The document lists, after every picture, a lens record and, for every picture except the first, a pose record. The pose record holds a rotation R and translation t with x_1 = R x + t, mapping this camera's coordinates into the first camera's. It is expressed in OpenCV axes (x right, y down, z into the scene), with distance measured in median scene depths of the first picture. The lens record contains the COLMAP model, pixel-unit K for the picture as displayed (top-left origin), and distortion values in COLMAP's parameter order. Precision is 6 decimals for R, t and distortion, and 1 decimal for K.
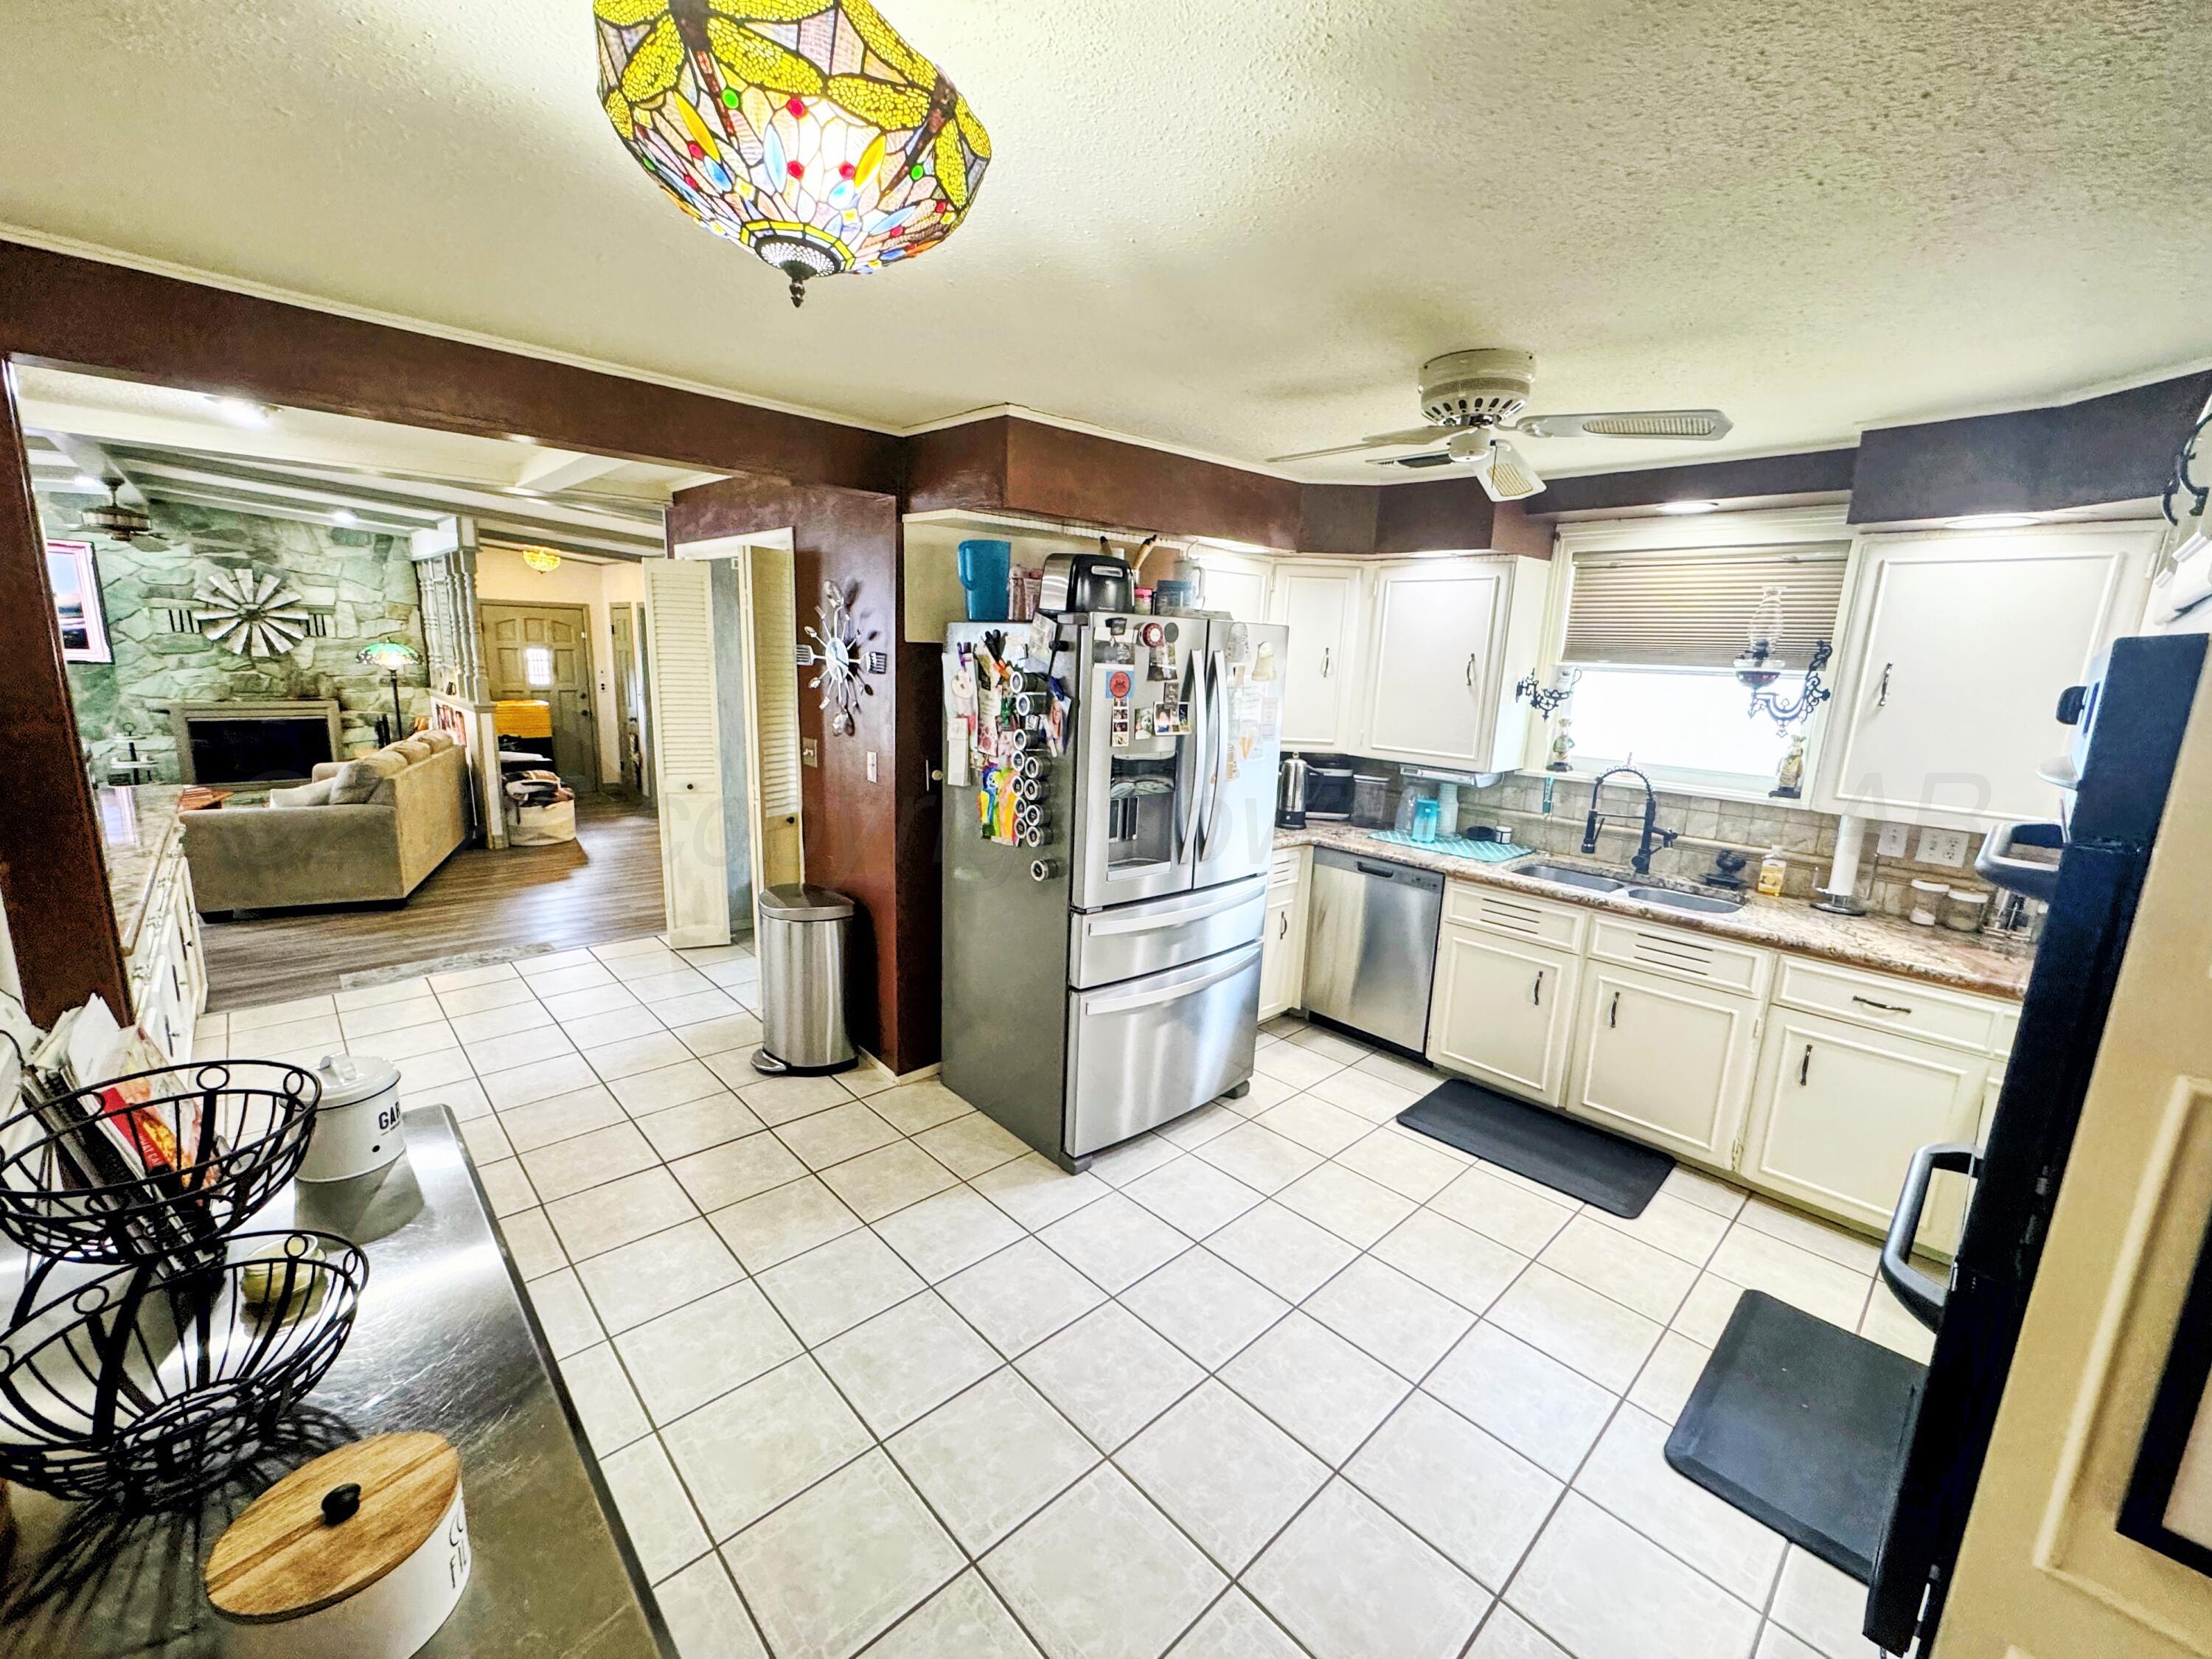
lens RADIAL K [[887.6, 0, 1106.0], [0, 887.6, 829.5], [0, 0, 1]] dist [-0.001683, -0.000038]
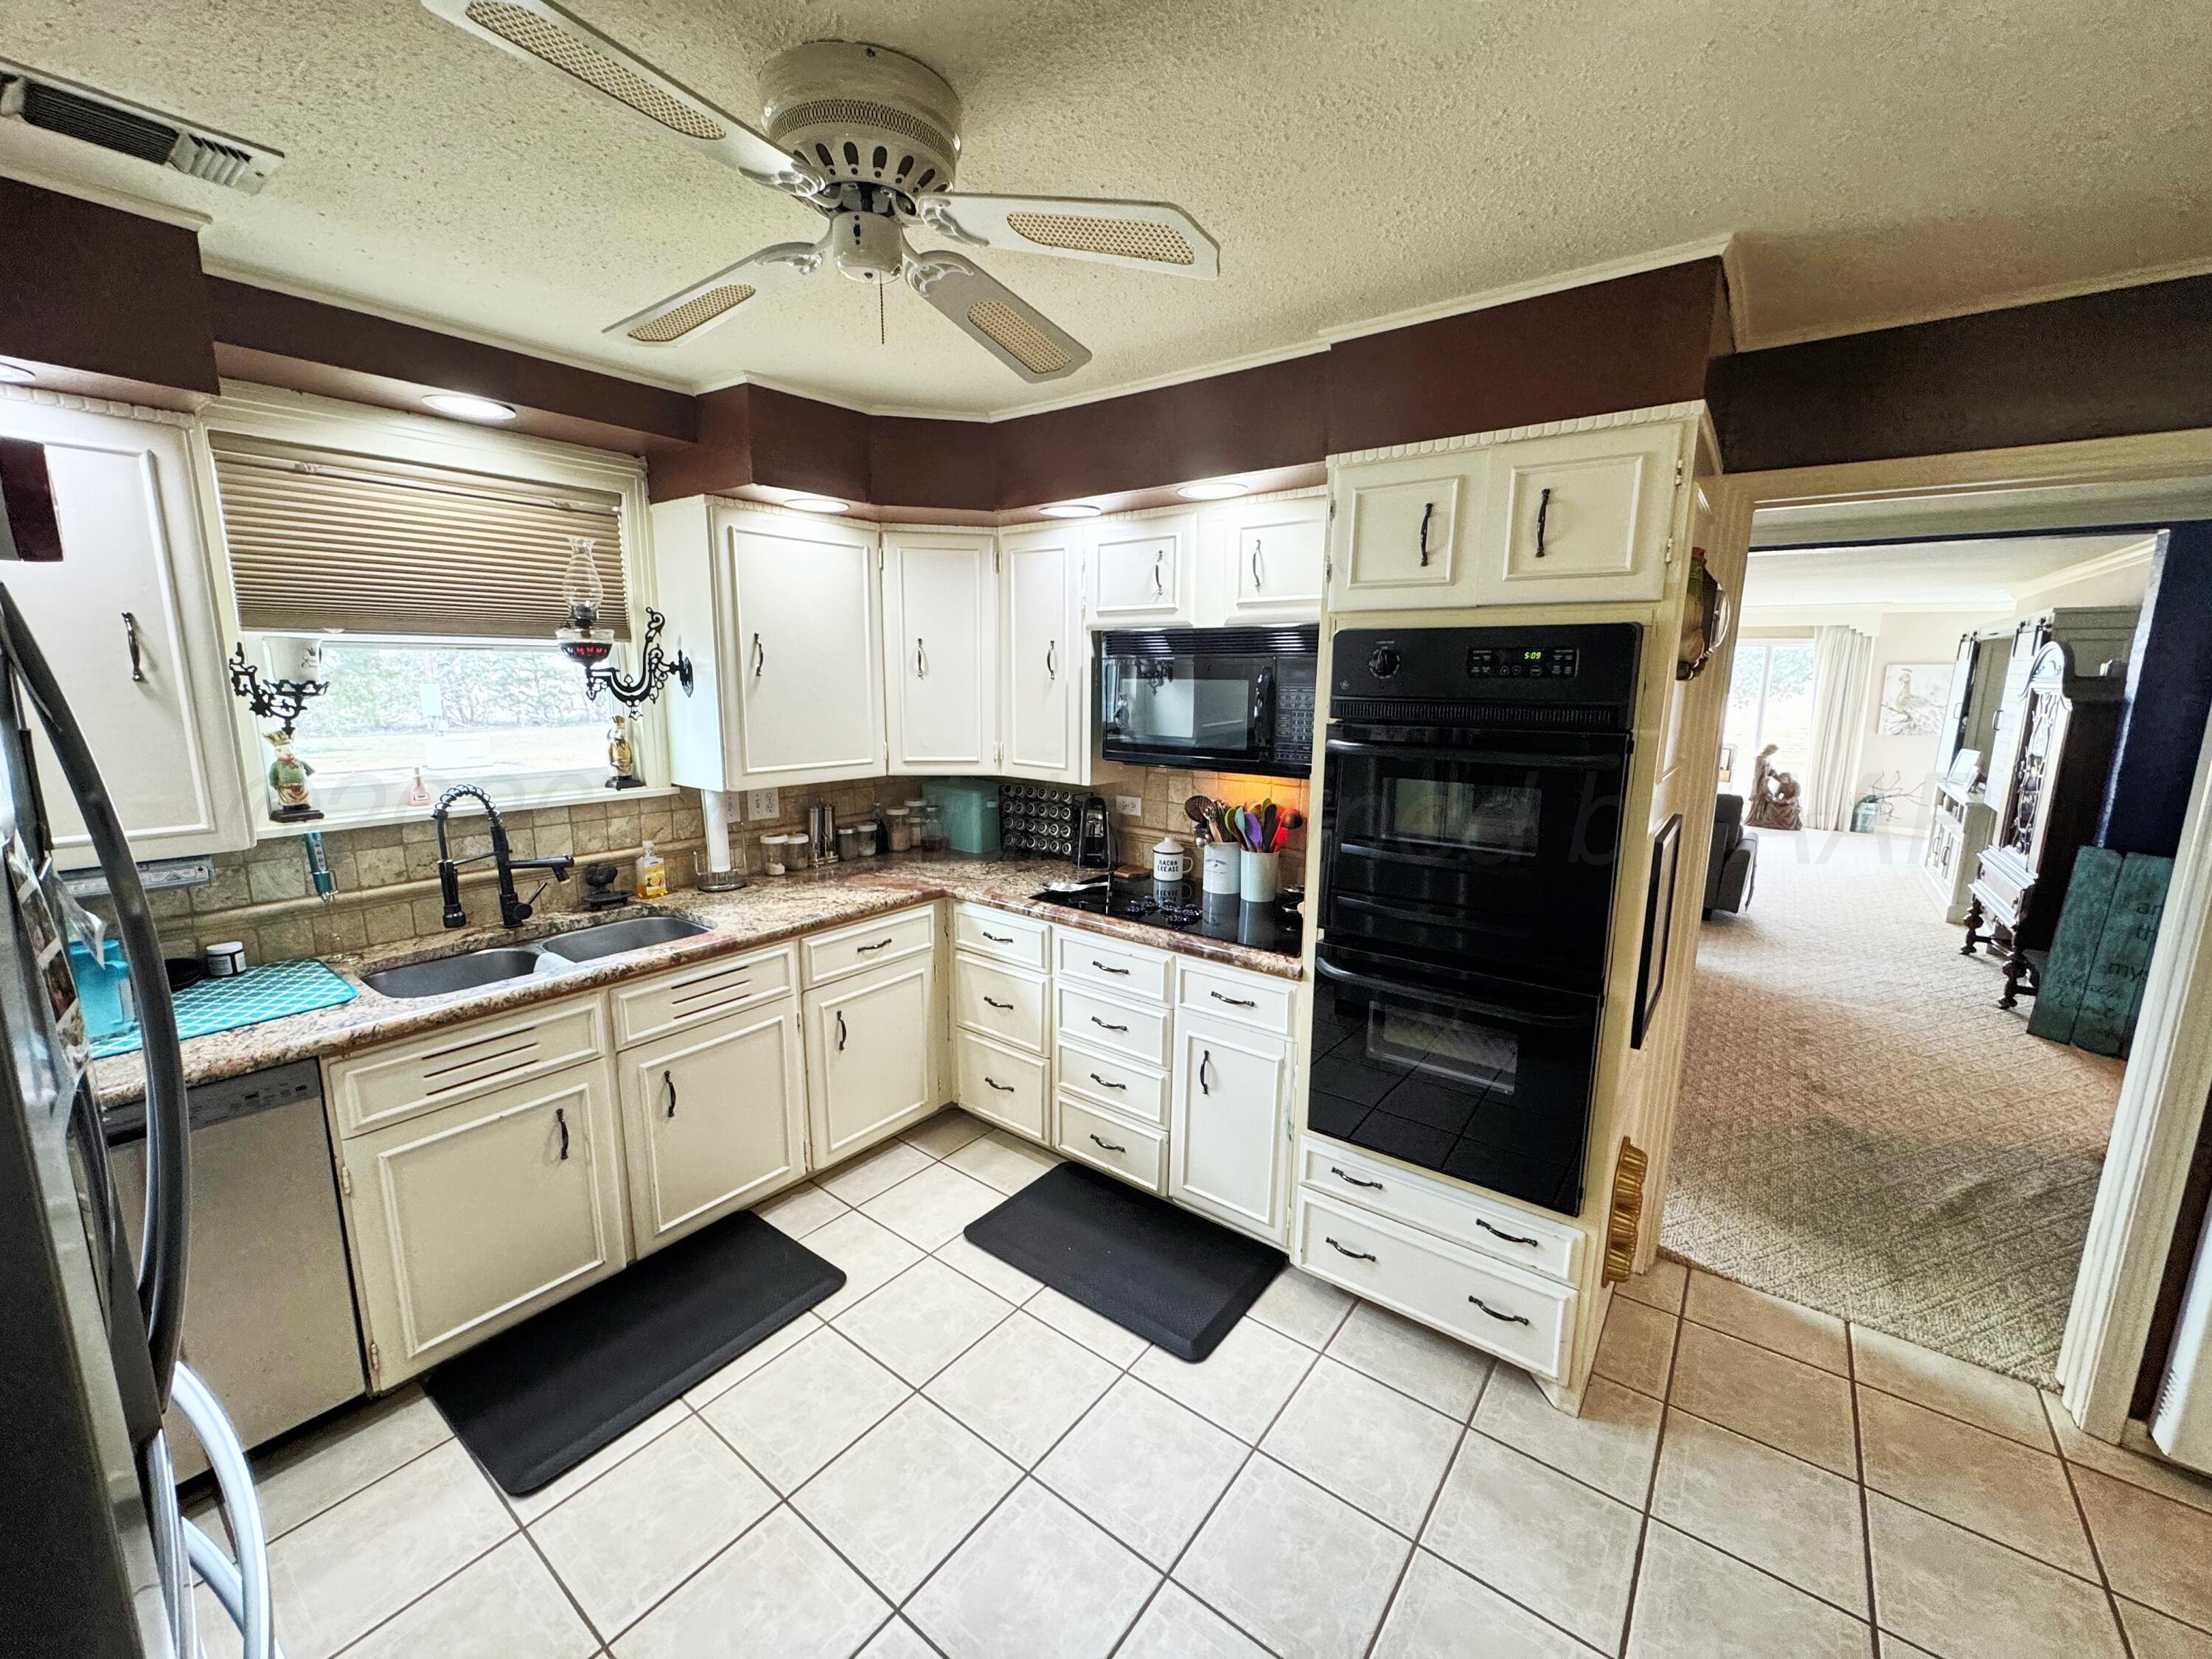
lens RADIAL K [[887.6, 0, 1106.0], [0, 887.6, 829.5], [0, 0, 1]] dist [-0.001683, -0.000038]
pose [[-0.158187, -0.212416, 0.964291, -0.149502], [0.183614, 0.953225, 0.240100, -0.111747], [-0.970187, 0.215038, -0.111785, 0.603192]]
